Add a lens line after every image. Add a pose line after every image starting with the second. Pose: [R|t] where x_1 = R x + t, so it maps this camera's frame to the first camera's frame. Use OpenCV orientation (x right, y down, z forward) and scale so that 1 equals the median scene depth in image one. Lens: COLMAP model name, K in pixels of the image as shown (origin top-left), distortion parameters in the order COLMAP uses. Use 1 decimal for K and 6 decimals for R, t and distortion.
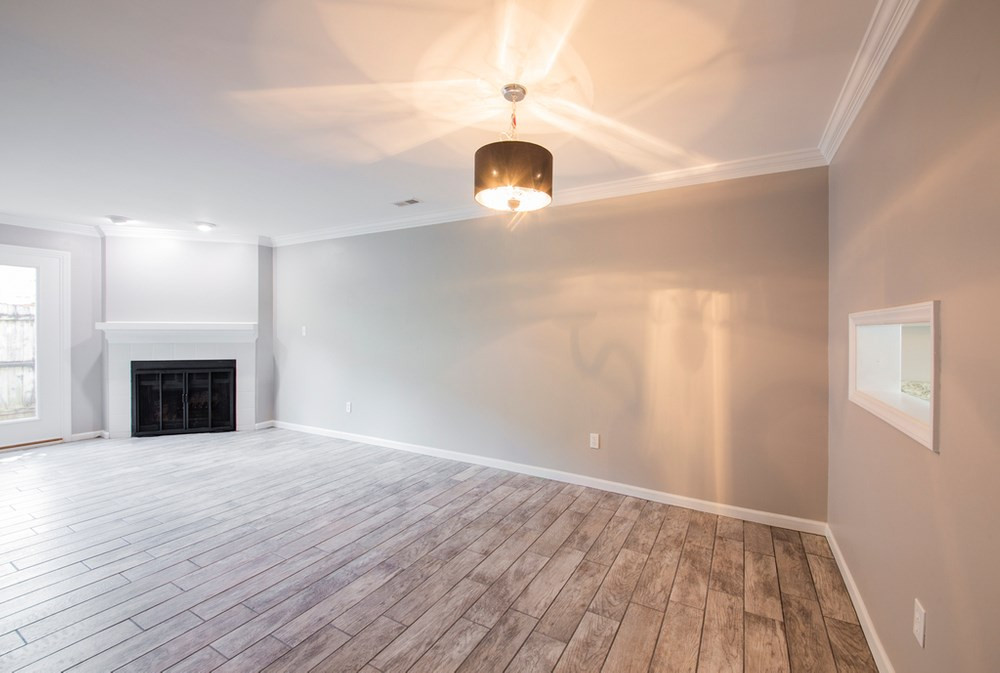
lens RADIAL K [[421.3, 0, 537.6], [0, 421.3, 333.2], [0, 0, 1]] dist [0.032385, -0.013790]
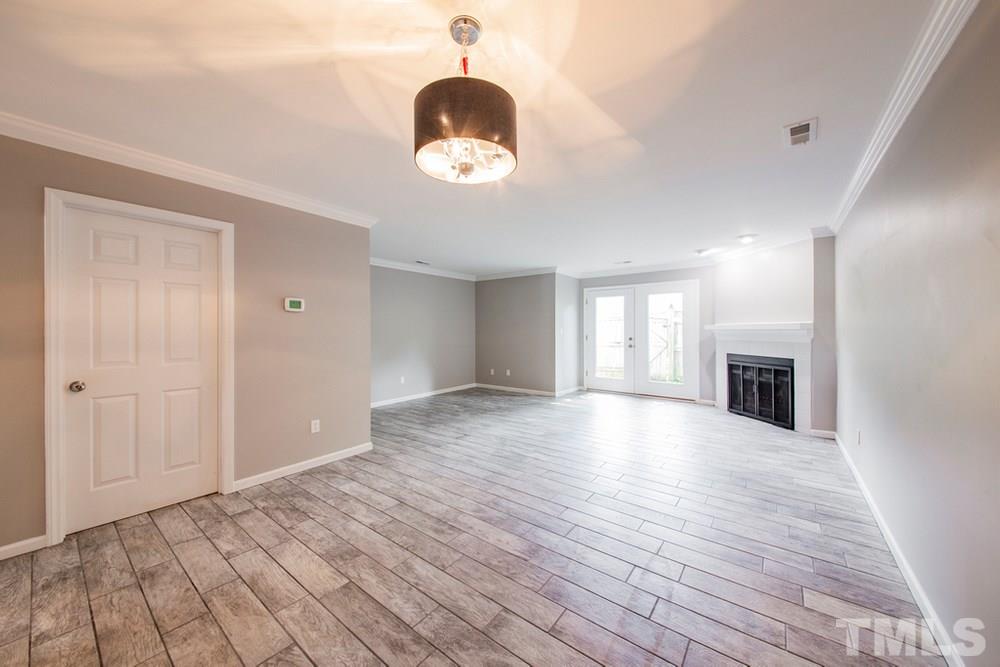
lens RADIAL K [[338.2, 0, 479.3], [0, 338.2, 323.3], [0, 0, 1]] dist [-0.000426, -0.000055]
pose [[-0.213881, -0.027974, -0.976459, 0.341740], [-0.006056, 0.999609, -0.027310, 0.010353], [0.976841, 0.000073, -0.213966, 0.714216]]
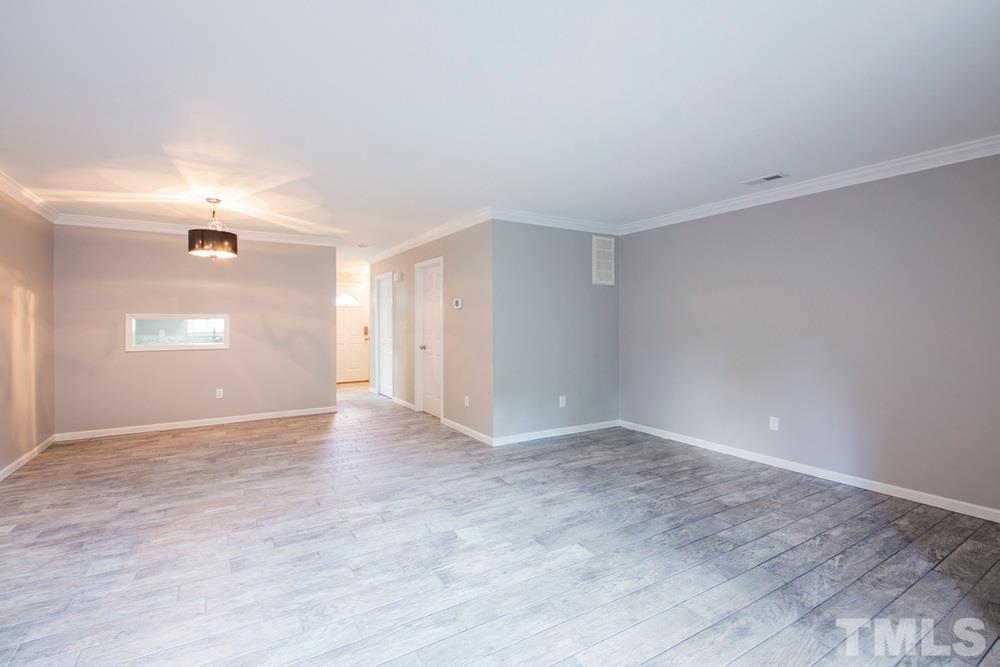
lens RADIAL K [[424.7, 0, 499.0], [0, 424.7, 321.6], [0, 0, 1]] dist [0.059358, -0.035470]
pose [[-0.879494, -0.003665, 0.475896, -1.319721], [0.000950, 0.999955, 0.009457, -0.012273], [-0.475909, 0.008769, -0.879451, 1.303383]]
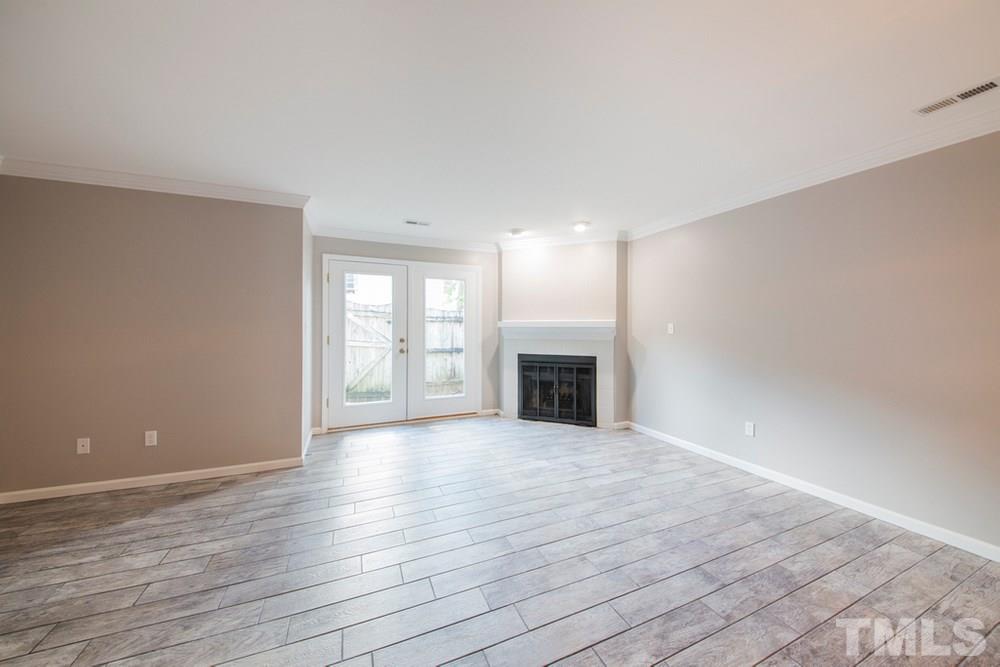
lens RADIAL K [[359.6, 0, 494.1], [0, 359.6, 324.8], [0, 0, 1]] dist [0.020948, -0.013051]
pose [[0.785692, 0.002193, -0.618614, -0.567086], [-0.002160, 0.999997, 0.000802, -0.021437], [0.618614, 0.000706, 0.785695, 0.271316]]
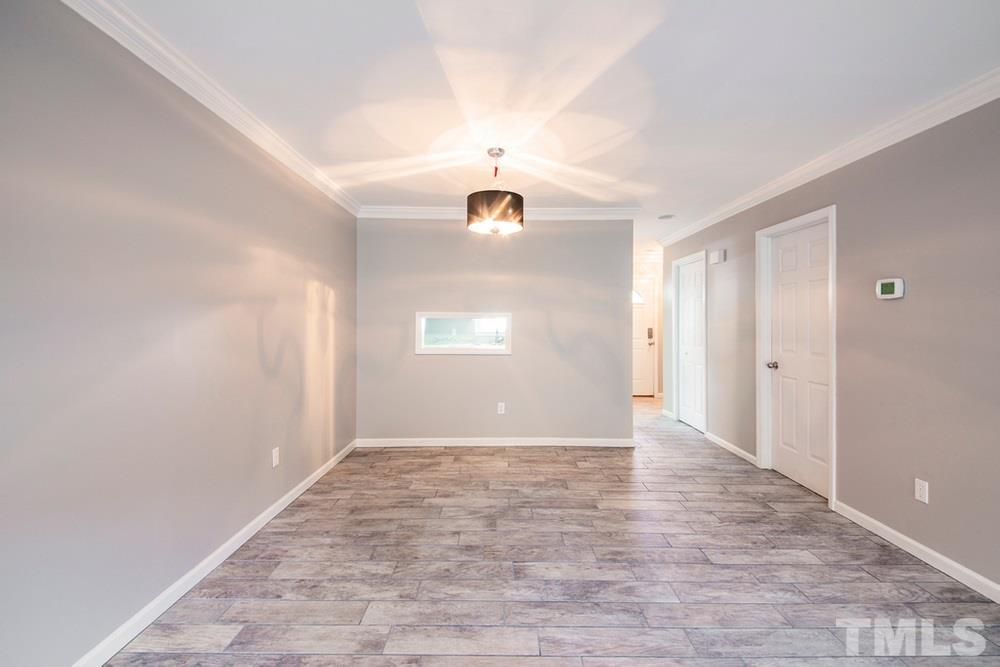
lens RADIAL K [[430.5, 0, 510.8], [0, 430.5, 309.9], [0, 0, 1]] dist [0.025889, -0.000228]
pose [[-0.498917, 0.015025, 0.866520, -0.804865], [-0.000687, 0.999843, -0.017732, -0.009636], [-0.866650, -0.009442, -0.498828, 1.020469]]
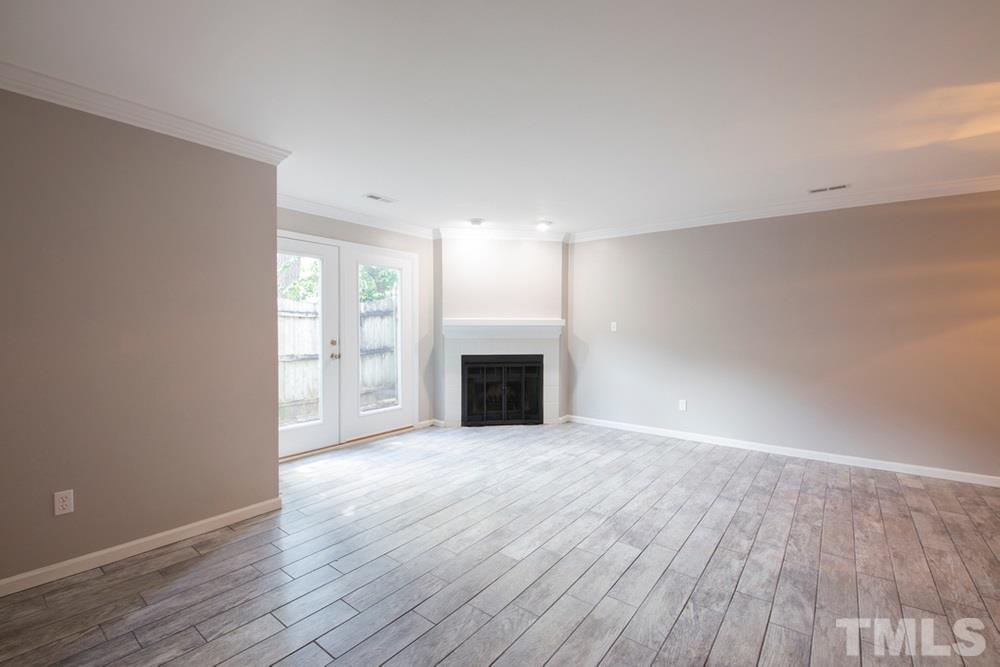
lens RADIAL K [[454.7, 0, 500.0], [0, 454.7, 333.5], [0, 0, 1]] dist [0.030423, -0.021694]
pose [[0.990898, 0.007659, -0.134394, -1.020240], [-0.005016, 0.999788, 0.019994, -0.016680], [0.134519, -0.019138, 0.990726, -0.149486]]
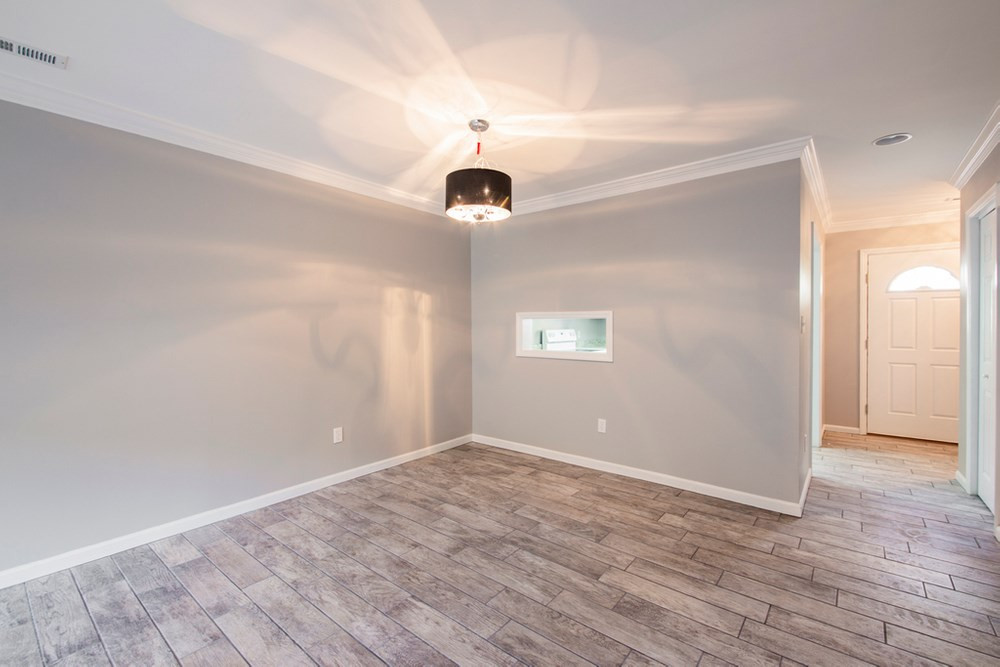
lens RADIAL K [[432.9, 0, 505.6], [0, 432.9, 327.8], [0, 0, 1]] dist [0.045696, -0.025869]
pose [[0.172177, -0.020009, 0.984863, -0.779774], [0.010233, 0.999776, 0.018523, -0.007396], [-0.985013, 0.006888, 0.172344, 0.438359]]
